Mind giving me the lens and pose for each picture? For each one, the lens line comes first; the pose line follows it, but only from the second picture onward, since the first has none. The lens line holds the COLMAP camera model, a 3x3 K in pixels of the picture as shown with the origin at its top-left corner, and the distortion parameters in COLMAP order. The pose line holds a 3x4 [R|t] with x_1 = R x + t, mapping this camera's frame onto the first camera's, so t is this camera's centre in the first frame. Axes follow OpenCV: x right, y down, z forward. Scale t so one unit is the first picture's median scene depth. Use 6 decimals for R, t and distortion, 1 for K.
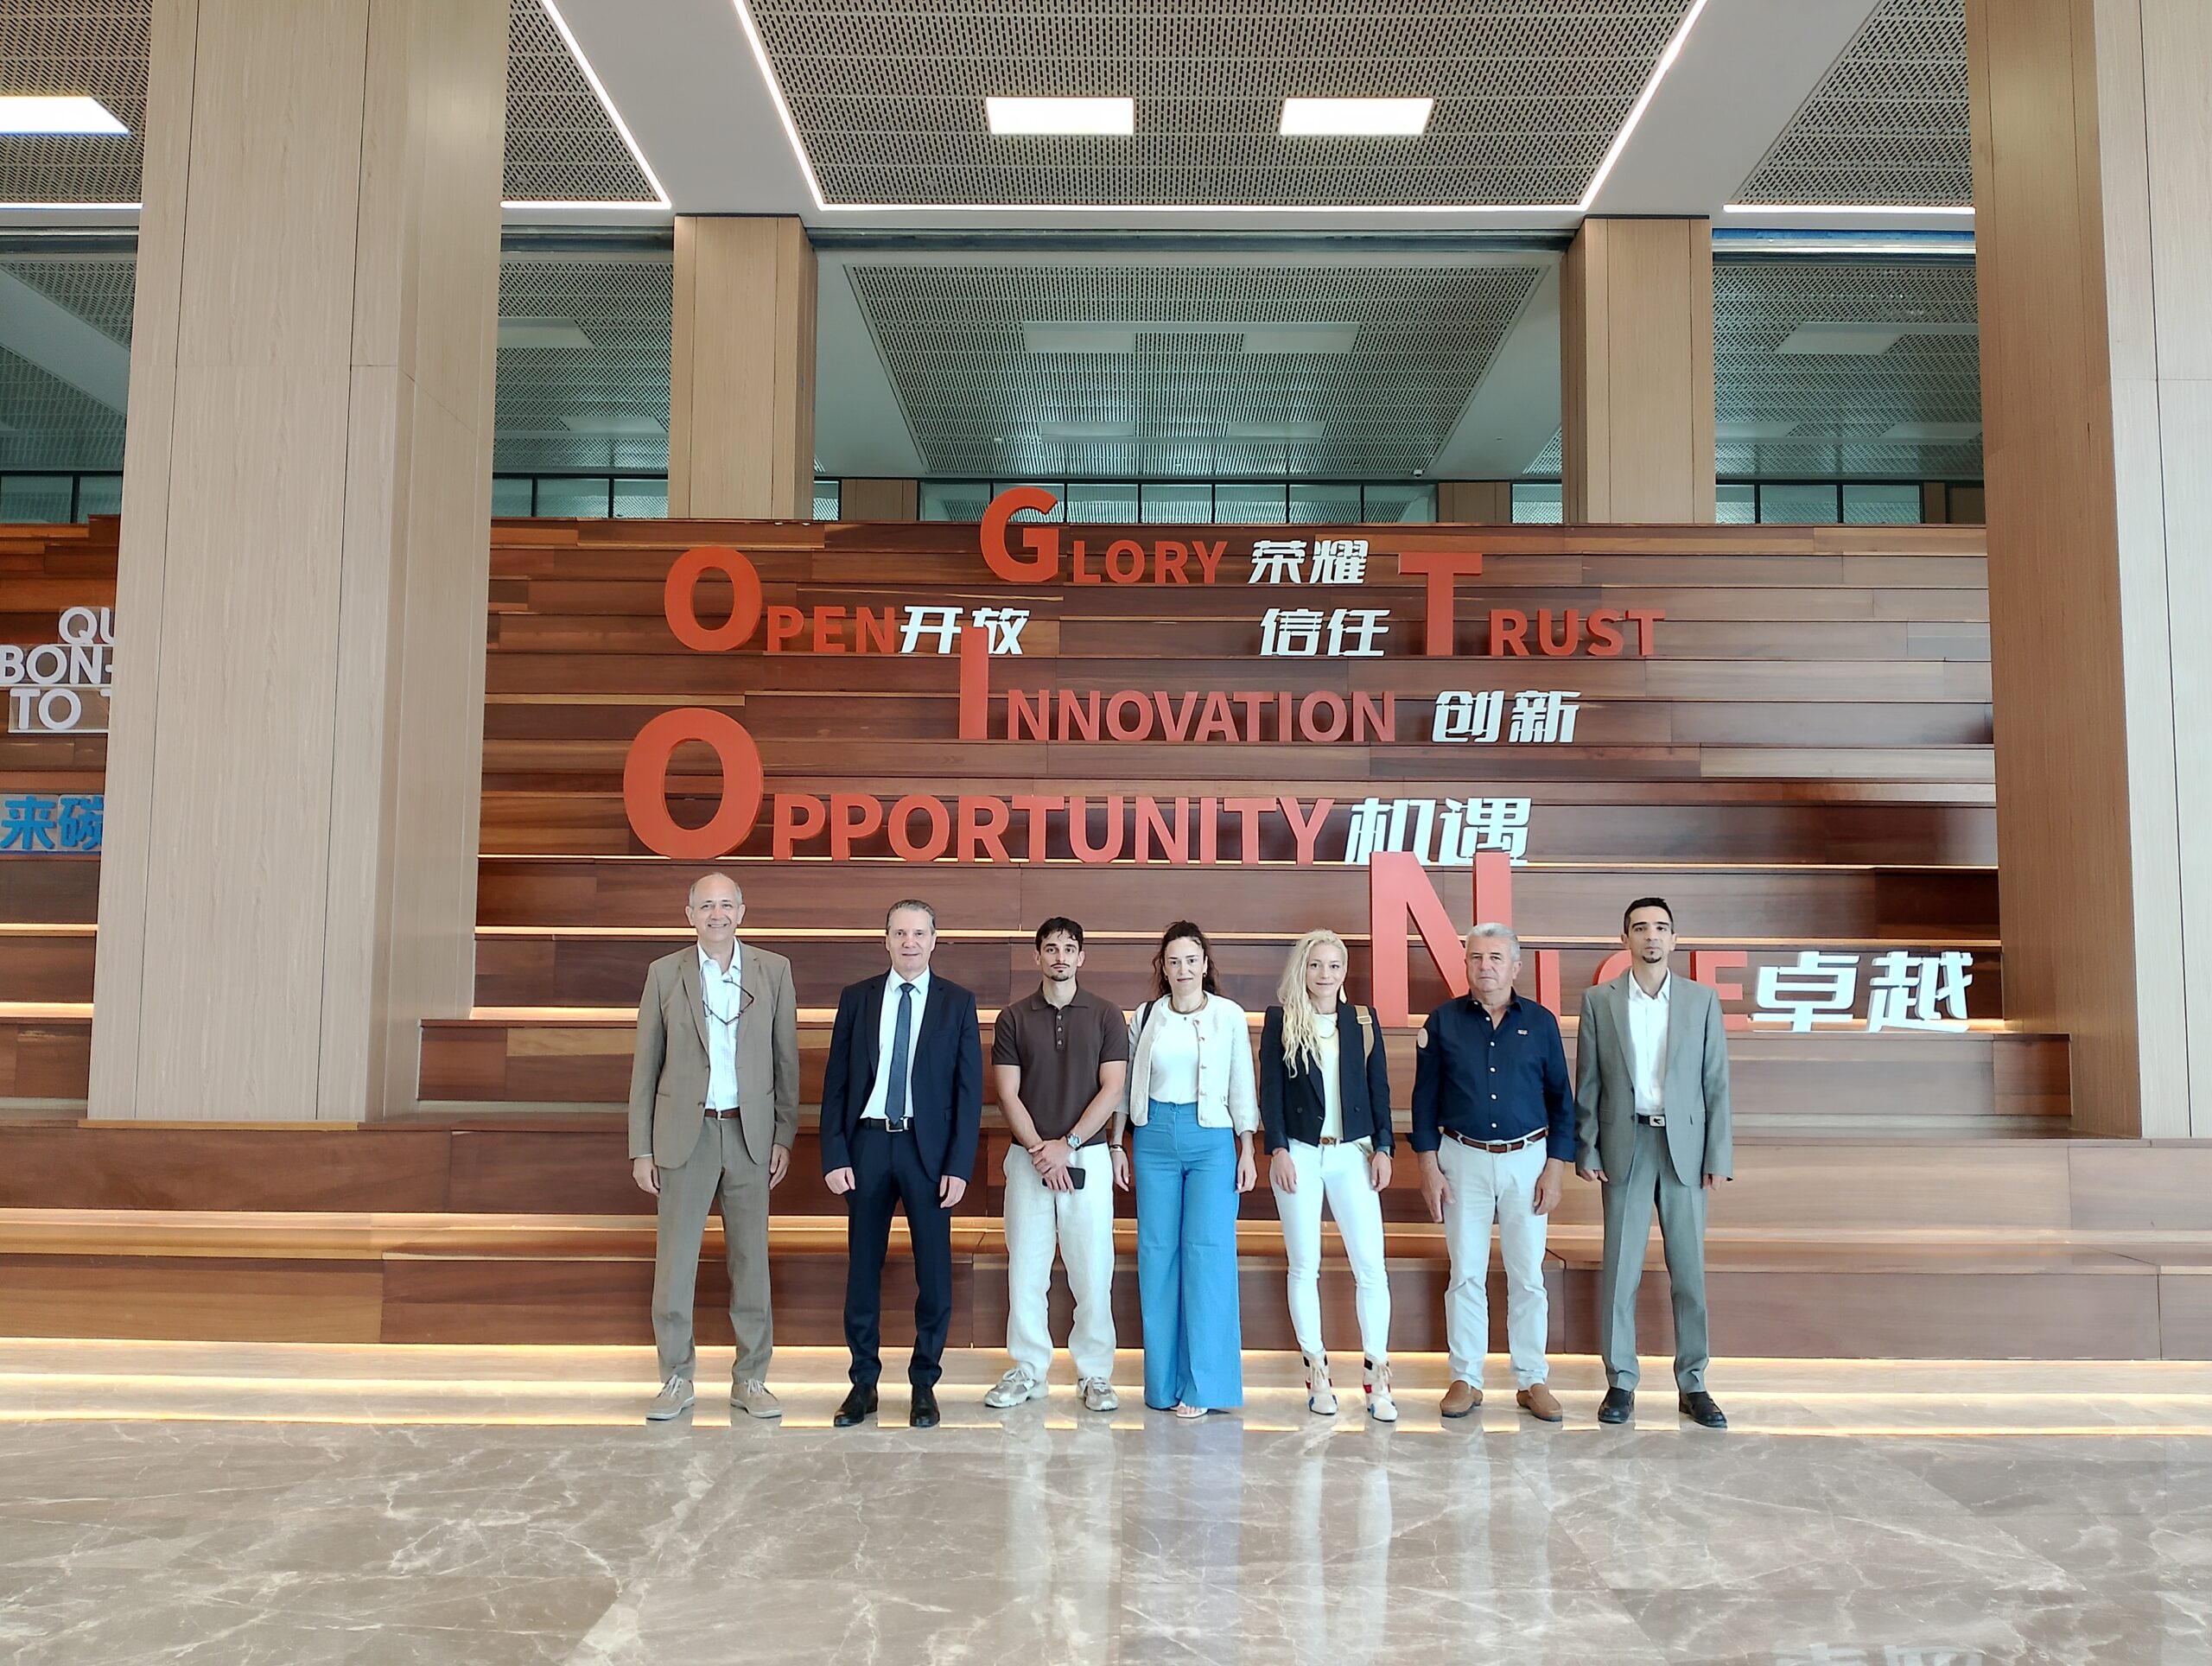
lens RADIAL K [[1703.2, 0, 1092.1], [0, 1703.2, 834.0], [0, 0, 1]] dist [0.094681, -0.182086]
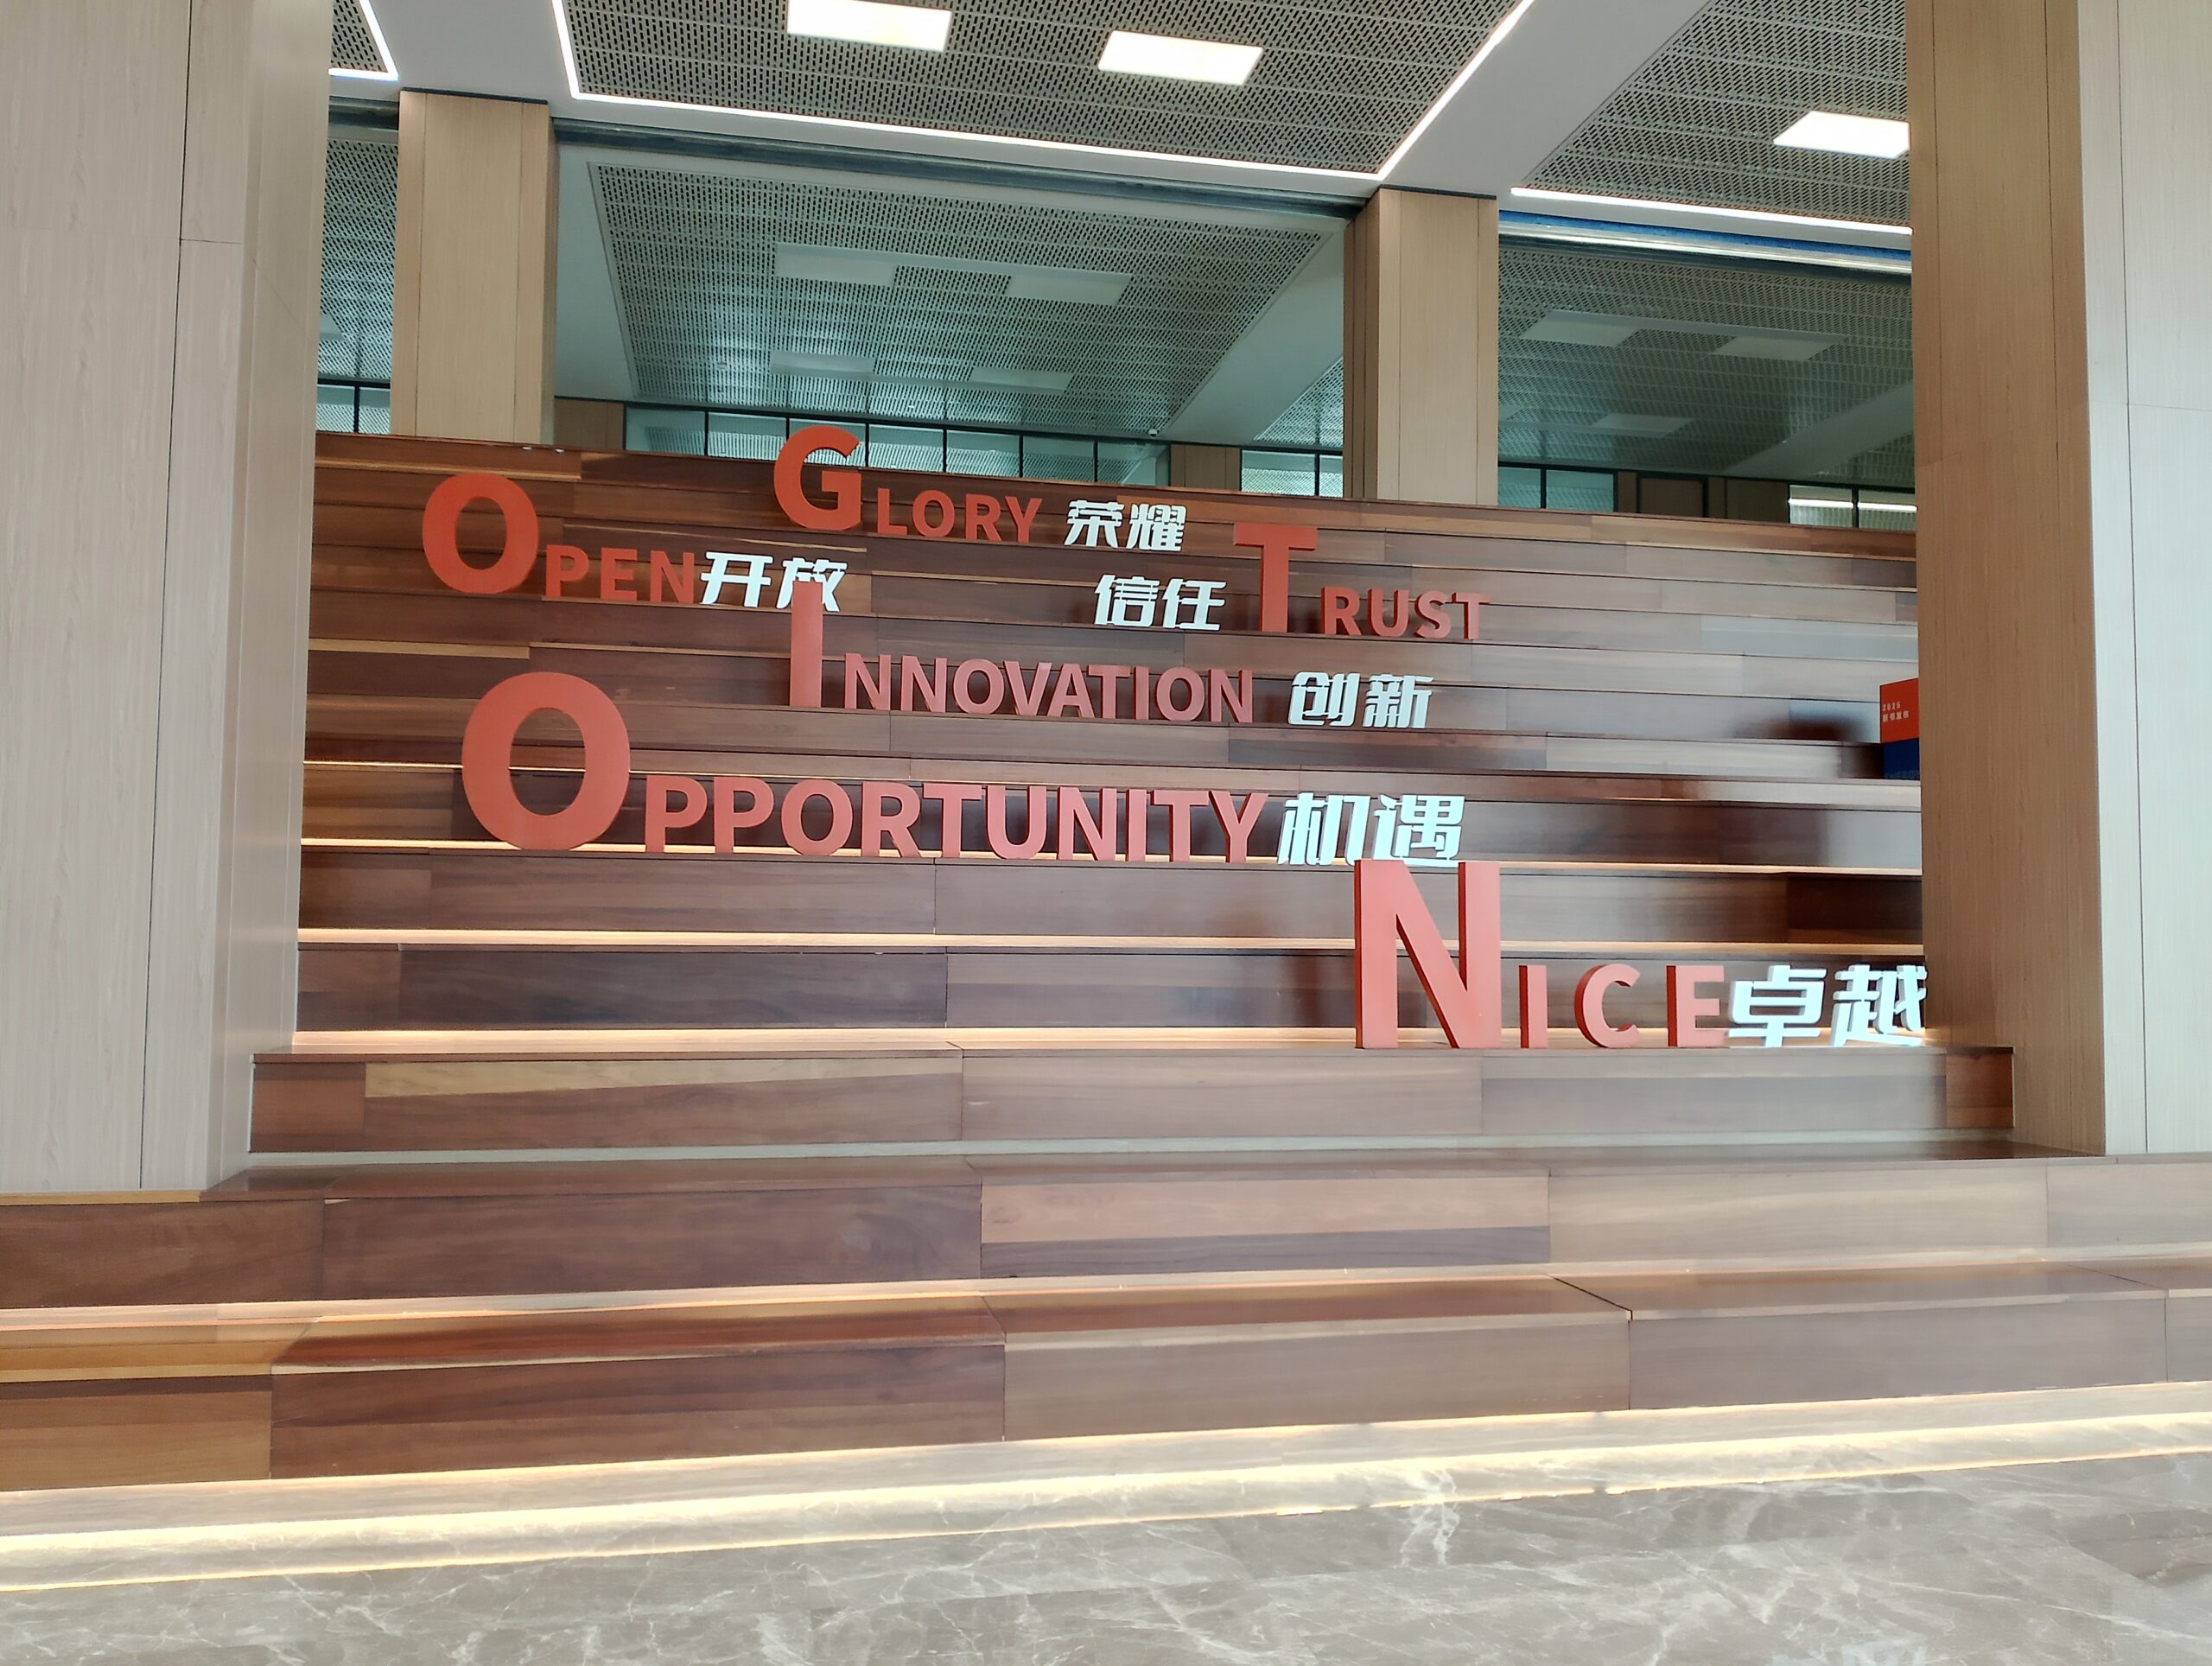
lens RADIAL K [[1703.2, 0, 1092.1], [0, 1703.2, 834.0], [0, 0, 1]] dist [0.094681, -0.182086]
pose [[0.977304, 0.013063, 0.211439, -0.112589], [-0.019784, 0.999363, 0.029703, -0.018017], [-0.210917, -0.033212, 0.976940, 0.079565]]
